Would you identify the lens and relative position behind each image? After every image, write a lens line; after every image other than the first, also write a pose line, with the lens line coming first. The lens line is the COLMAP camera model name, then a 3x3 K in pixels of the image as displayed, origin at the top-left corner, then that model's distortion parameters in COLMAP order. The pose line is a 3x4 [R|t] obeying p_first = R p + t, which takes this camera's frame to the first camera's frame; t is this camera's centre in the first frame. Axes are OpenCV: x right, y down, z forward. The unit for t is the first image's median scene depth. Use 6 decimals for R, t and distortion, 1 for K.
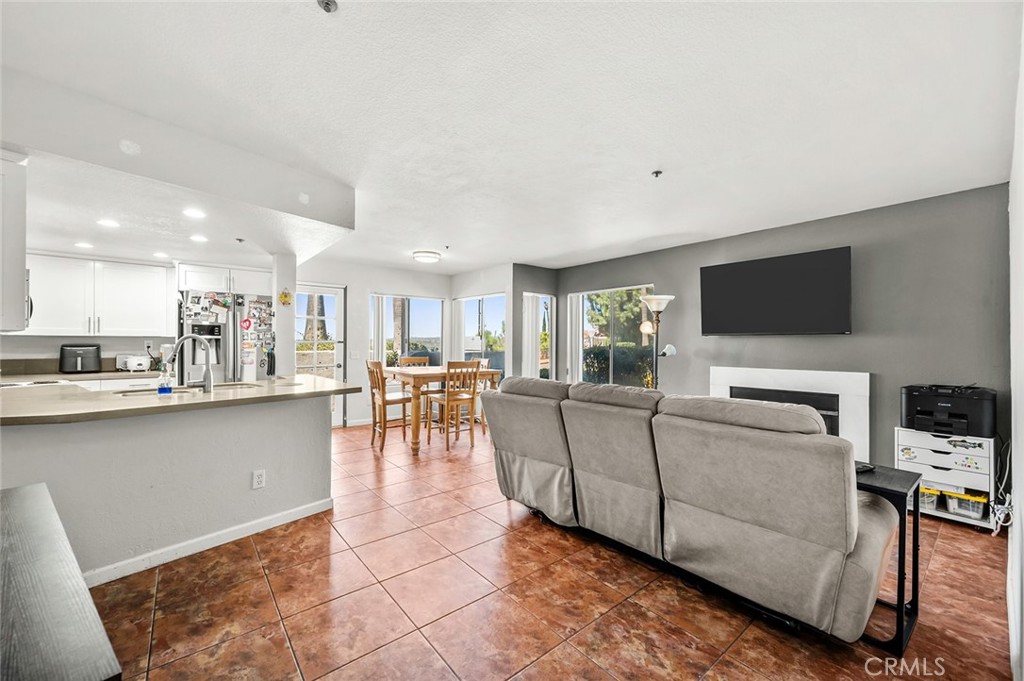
lens RADIAL K [[403.4, 0, 512.4], [0, 403.4, 344.2], [0, 0, 1]] dist [0.000448, 0.000133]
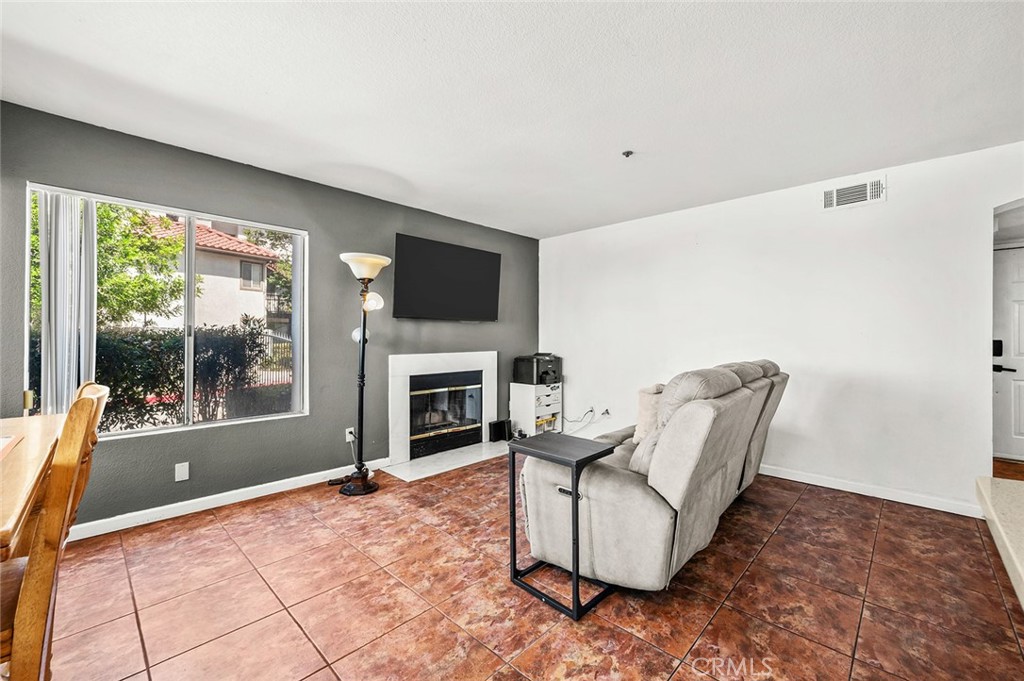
lens RADIAL K [[417.3, 0, 516.8], [0, 417.3, 336.8], [0, 0, 1]] dist [-0.000731, -0.000182]
pose [[-0.120284, -0.005133, 0.992726, -0.370887], [-0.002643, 0.999985, 0.004851, 0.012965], [-0.992736, -0.002041, -0.120295, 0.821401]]
